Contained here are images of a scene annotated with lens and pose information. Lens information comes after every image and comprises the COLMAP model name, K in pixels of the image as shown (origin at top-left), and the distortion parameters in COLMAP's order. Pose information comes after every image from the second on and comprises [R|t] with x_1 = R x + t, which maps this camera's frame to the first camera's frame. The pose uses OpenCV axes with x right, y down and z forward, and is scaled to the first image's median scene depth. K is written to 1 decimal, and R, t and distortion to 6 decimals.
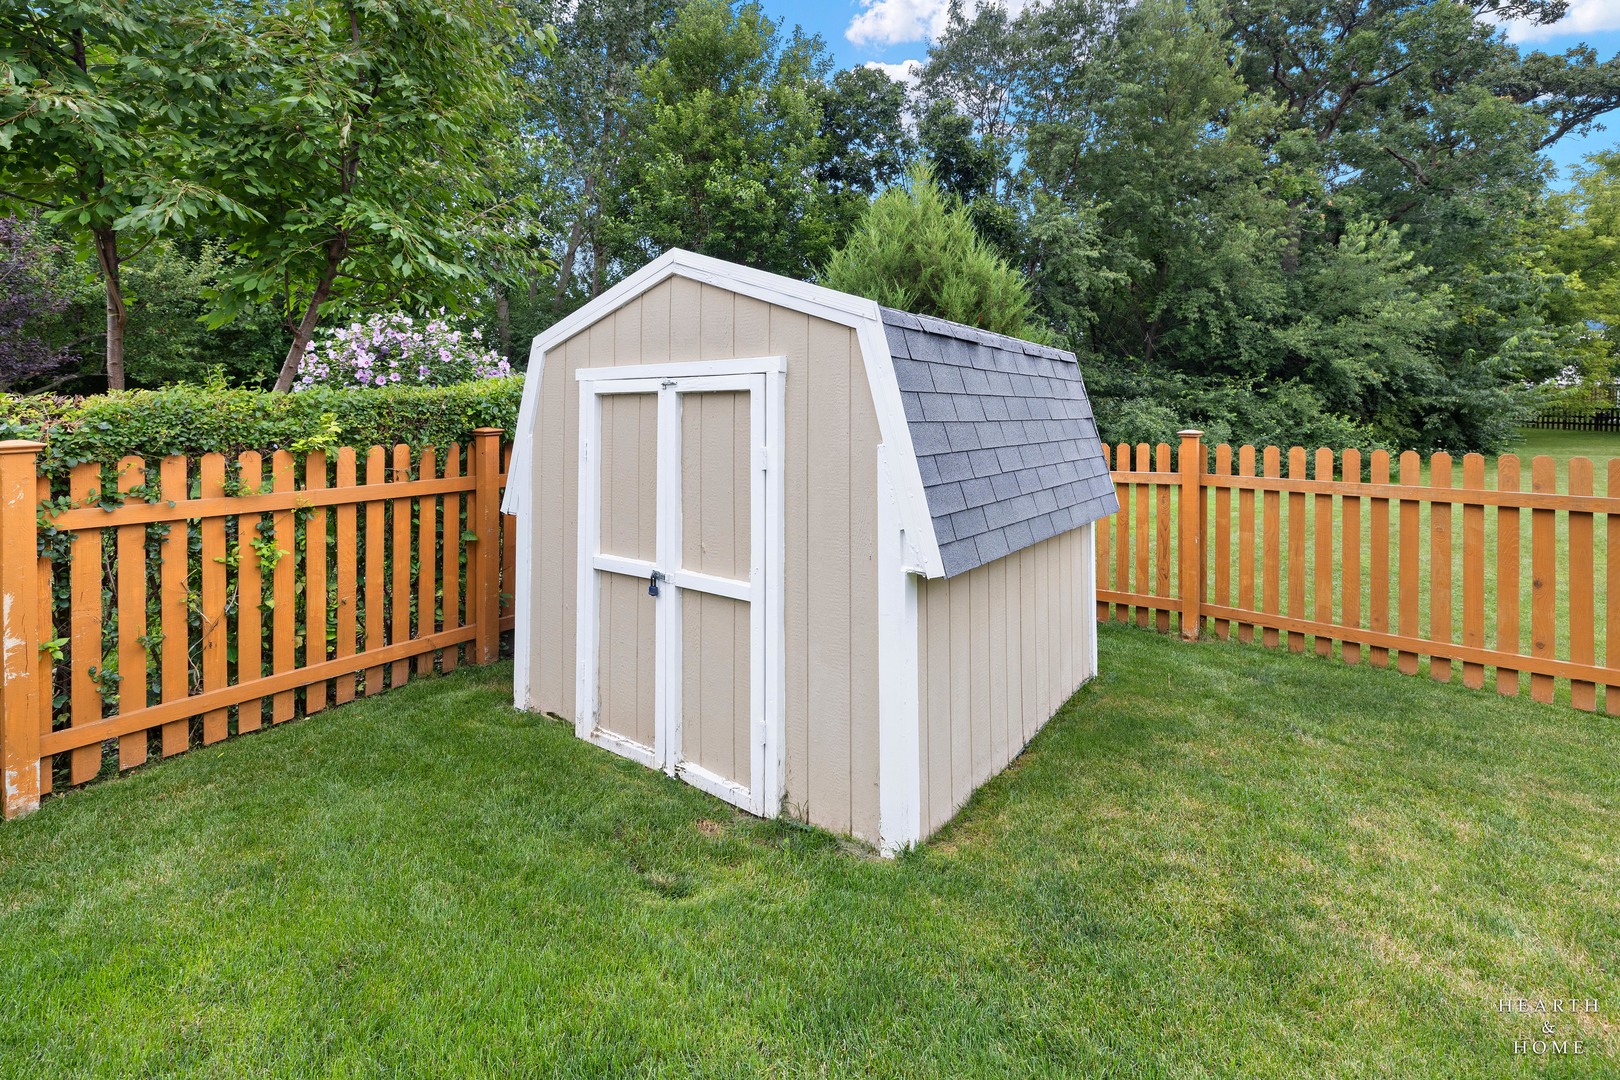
lens RADIAL K [[695.5, 0, 806.5], [0, 695.5, 391.3], [0, 0, 1]] dist [-0.001420, -0.000225]
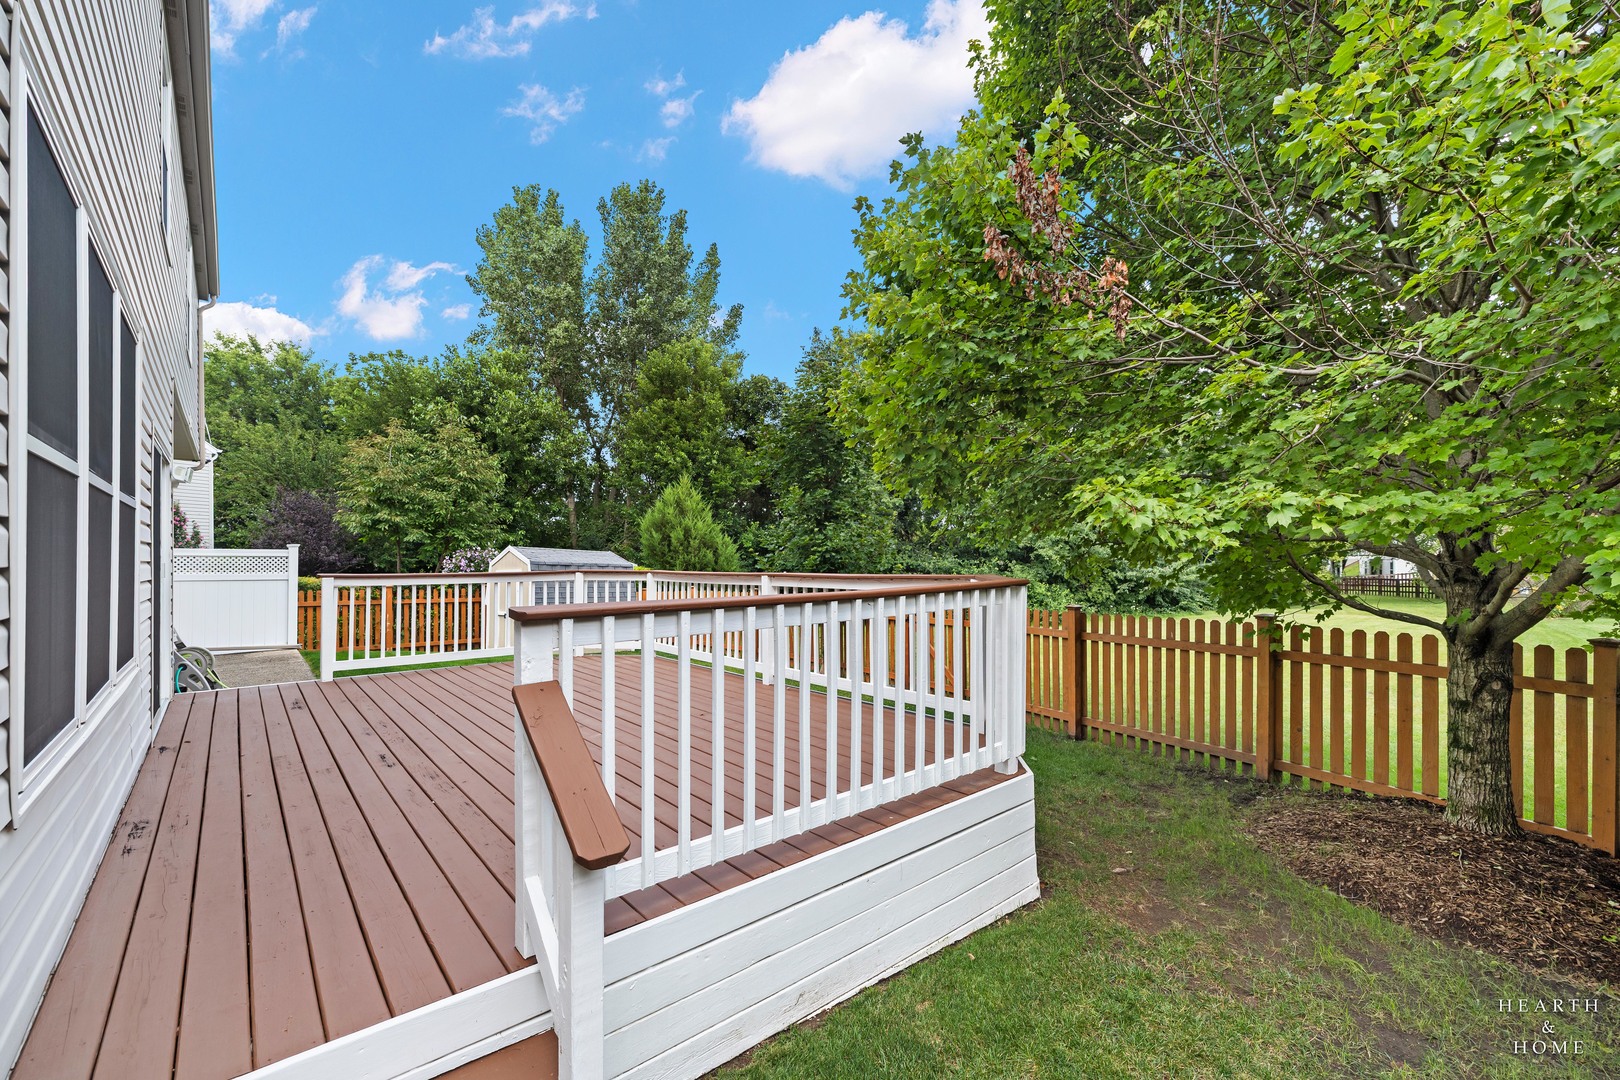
lens RADIAL K [[684.3, 0, 809.1], [0, 684.3, 558.2], [0, 0, 1]] dist [0.010284, 0.000115]
pose [[0.986154, -0.005364, -0.165747, 0.639389], [0.004003, 0.999955, -0.008544, -0.017108], [0.165786, 0.007763, 0.986131, -0.805174]]
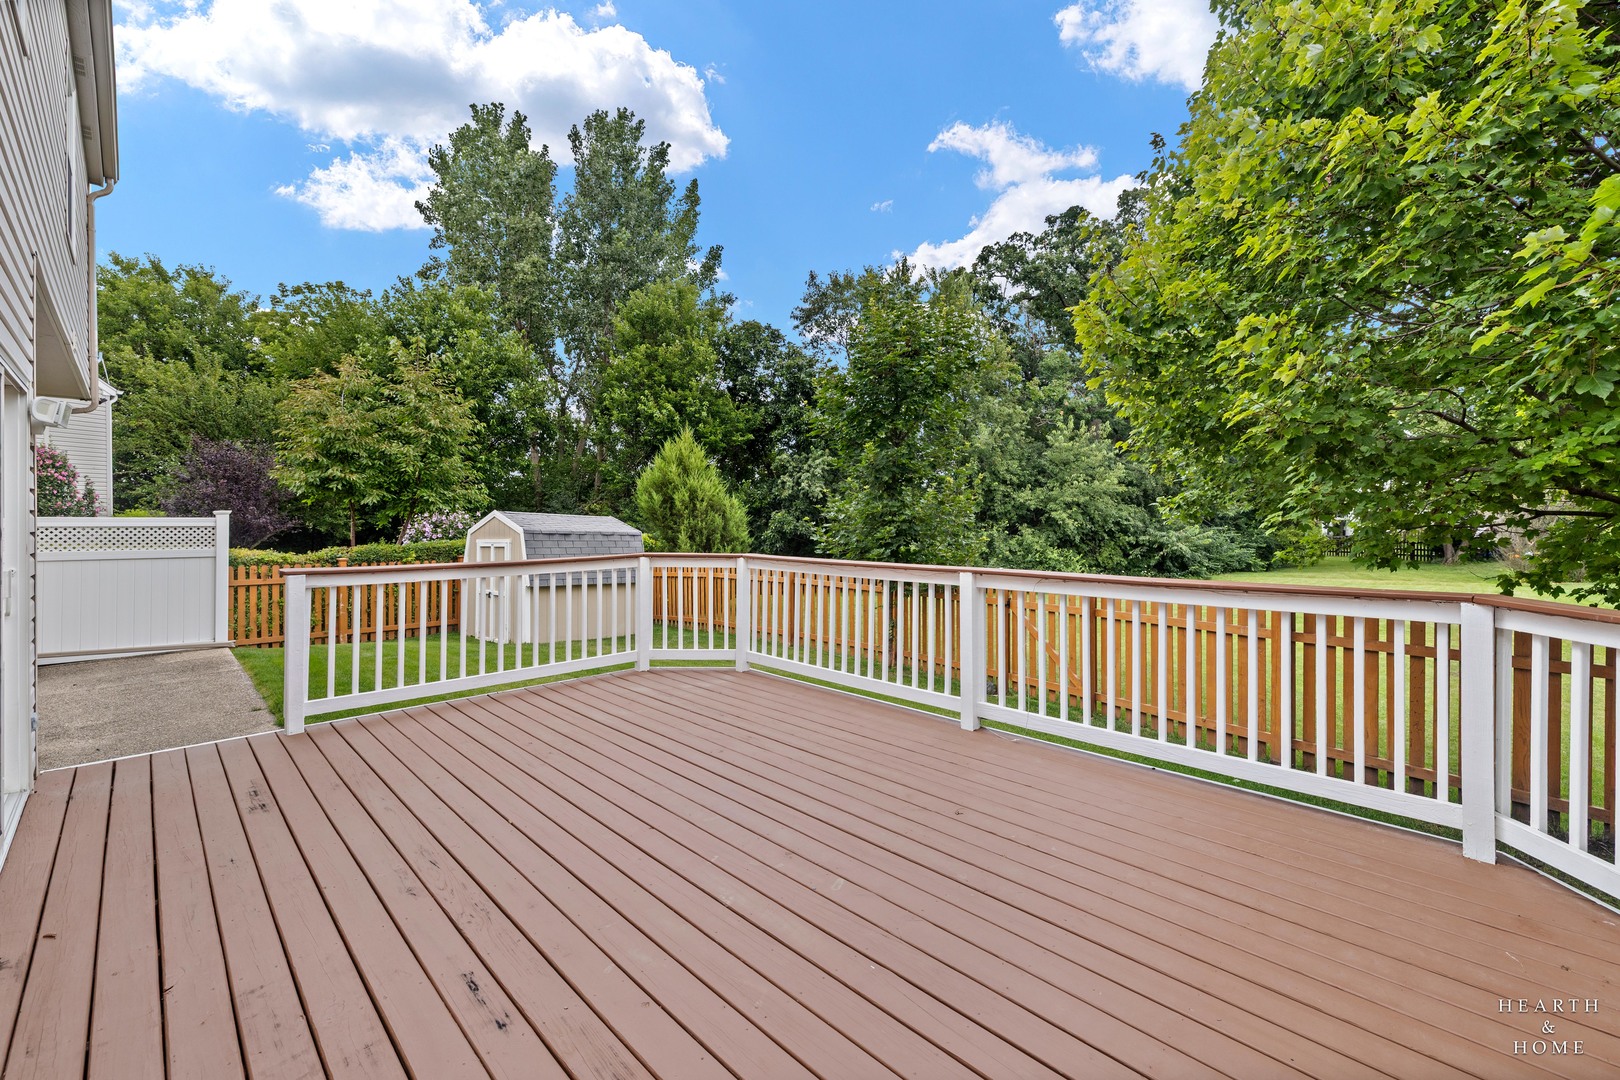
lens RADIAL K [[686.2, 0, 815.7], [0, 686.2, 521.9], [0, 0, 1]] dist [0.003377, 0.000239]
pose [[0.996449, -0.001000, -0.084193, 0.478034], [0.001156, 0.999998, 0.001806, -0.035175], [0.084191, -0.001897, 0.996448, -0.668994]]
